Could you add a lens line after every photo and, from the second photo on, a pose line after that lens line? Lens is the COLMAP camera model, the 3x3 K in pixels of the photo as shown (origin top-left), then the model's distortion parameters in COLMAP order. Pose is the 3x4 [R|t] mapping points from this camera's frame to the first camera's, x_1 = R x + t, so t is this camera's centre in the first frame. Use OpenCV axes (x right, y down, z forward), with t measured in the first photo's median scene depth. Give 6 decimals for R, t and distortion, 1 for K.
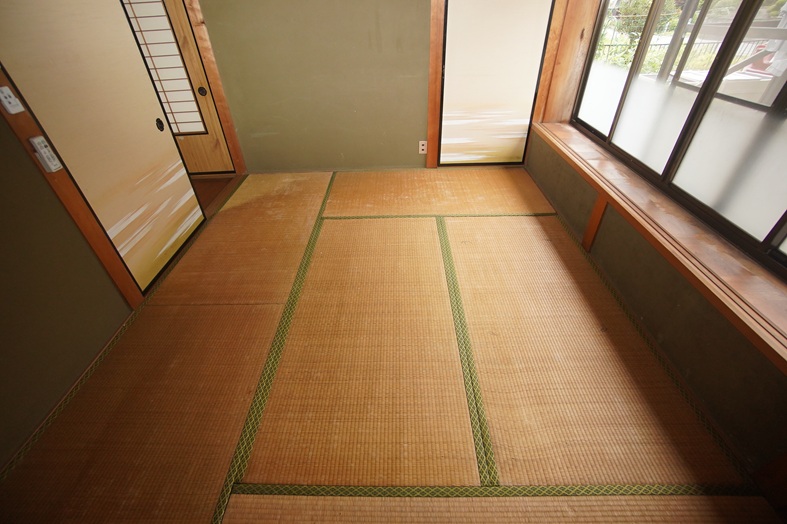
lens RADIAL K [[344.6, 0, 390.5], [0, 344.6, 266.2], [0, 0, 1]] dist [-0.027571, 0.000803]
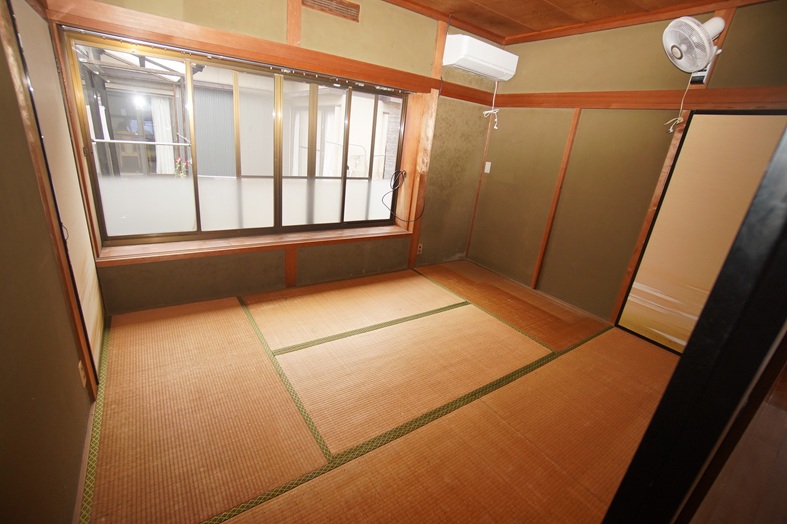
lens RADIAL K [[344.6, 0, 392.1], [0, 344.6, 258.7], [0, 0, 1]] dist [-0.027571, 0.000803]
pose [[-0.580140, -0.302784, 0.756147, -0.726023], [0.436354, 0.668351, 0.602413, -0.825541], [-0.687773, 0.679433, -0.255616, 1.037643]]
